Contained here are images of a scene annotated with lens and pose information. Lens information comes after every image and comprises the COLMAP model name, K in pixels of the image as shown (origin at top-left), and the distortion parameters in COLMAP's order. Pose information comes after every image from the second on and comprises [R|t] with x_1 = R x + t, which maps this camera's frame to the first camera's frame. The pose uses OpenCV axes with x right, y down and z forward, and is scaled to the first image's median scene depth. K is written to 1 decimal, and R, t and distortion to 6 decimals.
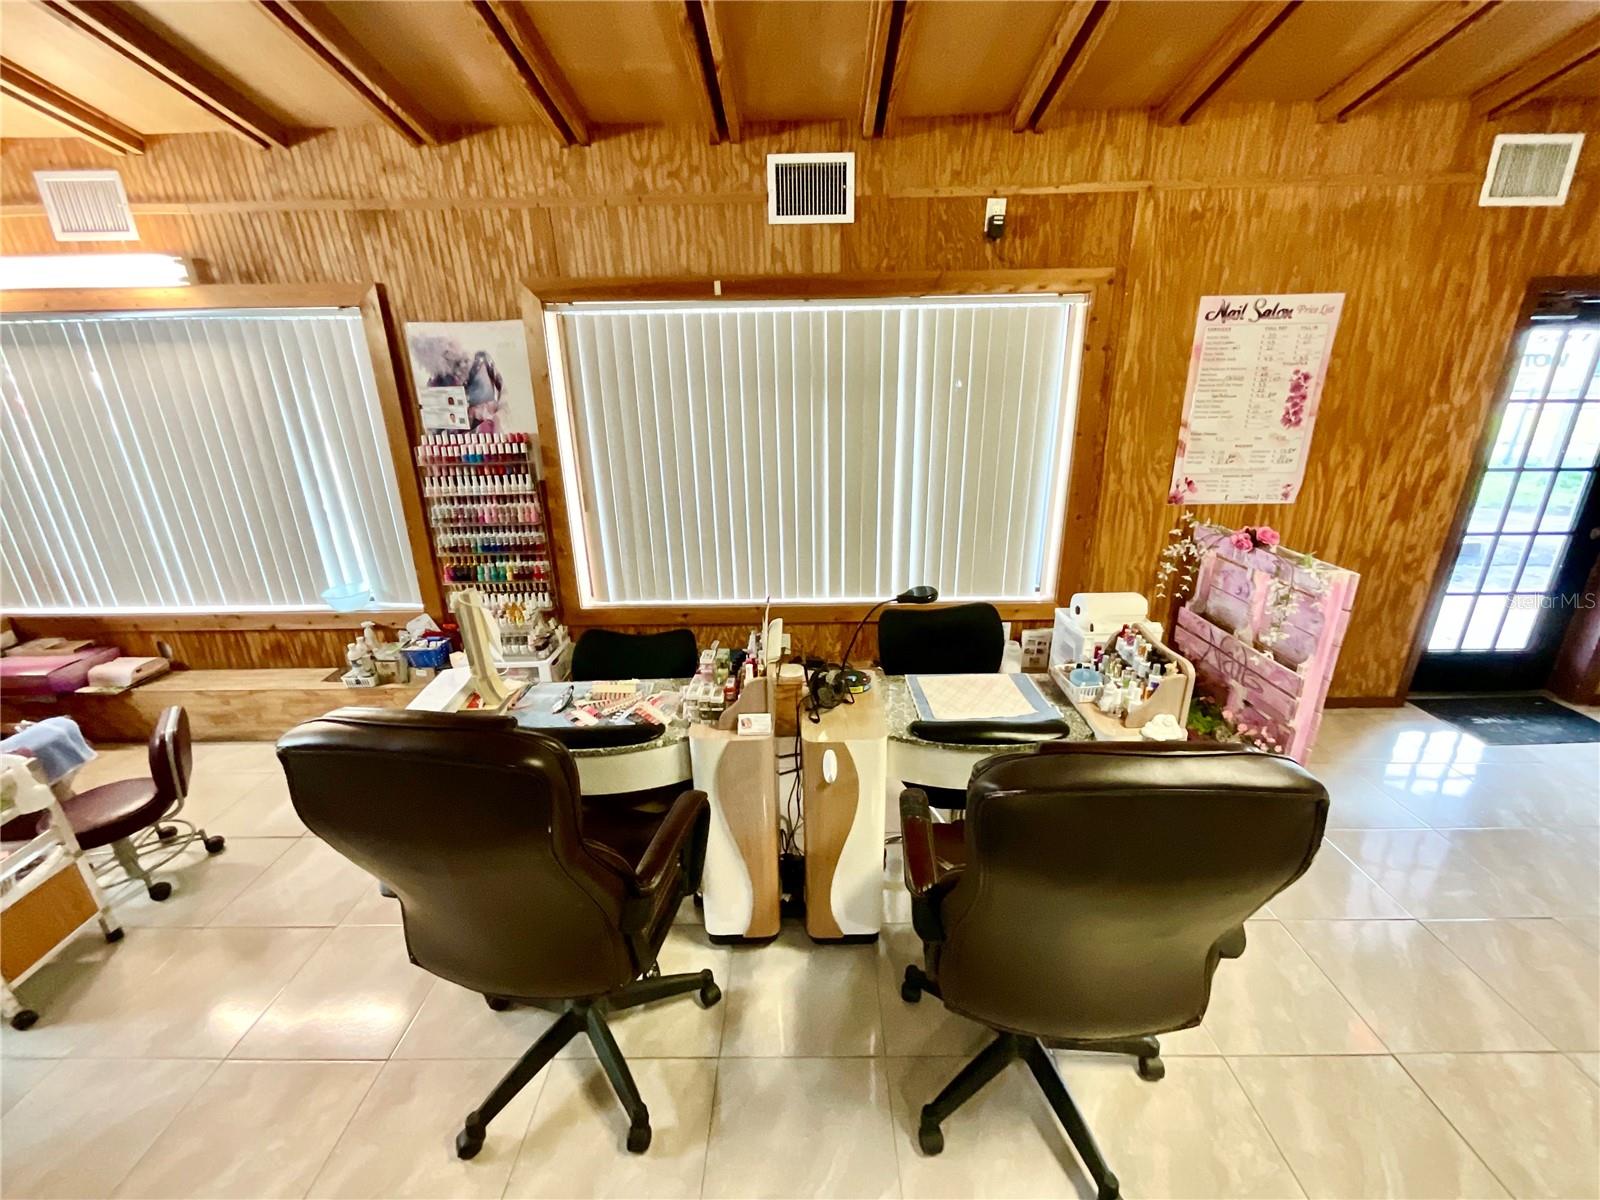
lens RADIAL K [[657.9, 0, 806.8], [0, 657.9, 599.4], [0, 0, 1]] dist [-0.002386, -0.000754]
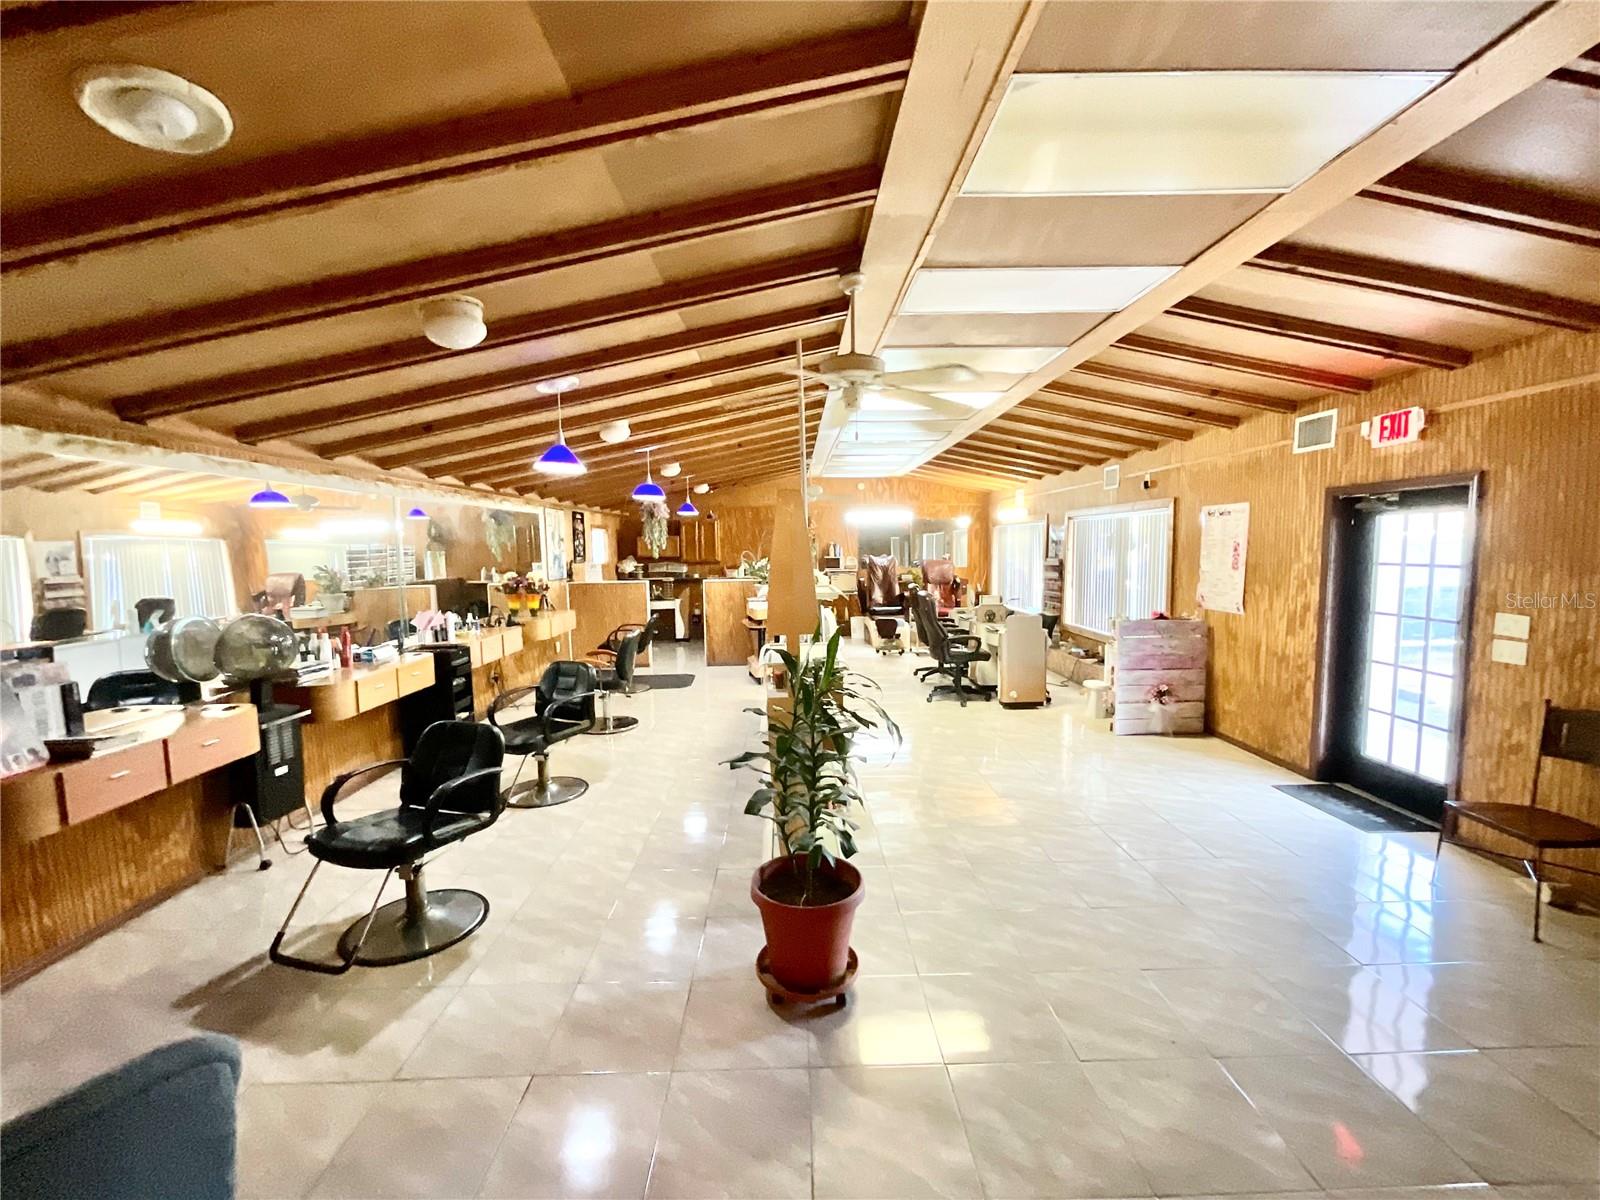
lens RADIAL K [[655.1, 0, 802.9], [0, 655.1, 600.1], [0, 0, 1]] dist [-0.001267, 0.000547]
pose [[0.026412, 0.098060, -0.994830, 2.559375], [-0.326032, 0.941605, 0.084157, 0.051759], [0.944990, 0.322124, 0.056840, -0.209892]]
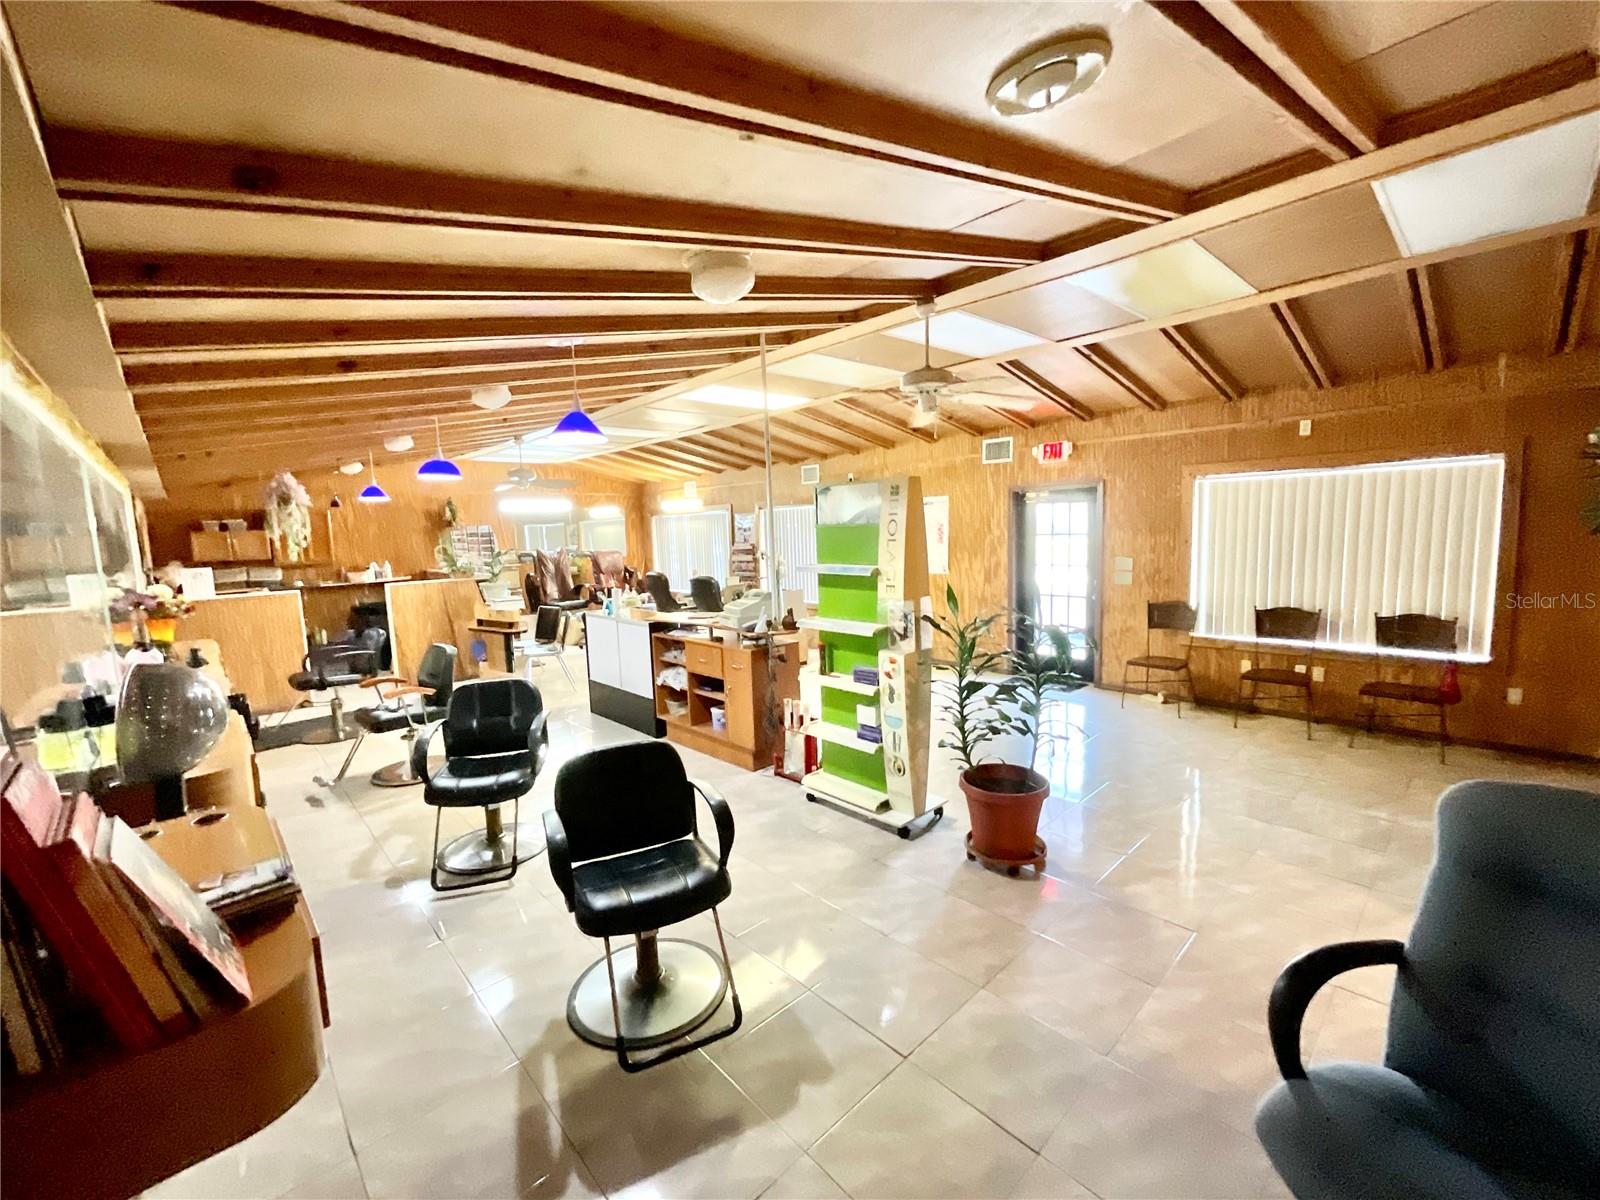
lens RADIAL K [[655.1, 0, 802.9], [0, 655.1, 600.1], [0, 0, 1]] dist [-0.001267, 0.000547]
pose [[0.688651, 0.072657, -0.721444, 2.285705], [-0.221905, 0.968346, -0.114296, 0.375622], [0.690303, 0.238801, 0.682976, -1.105042]]
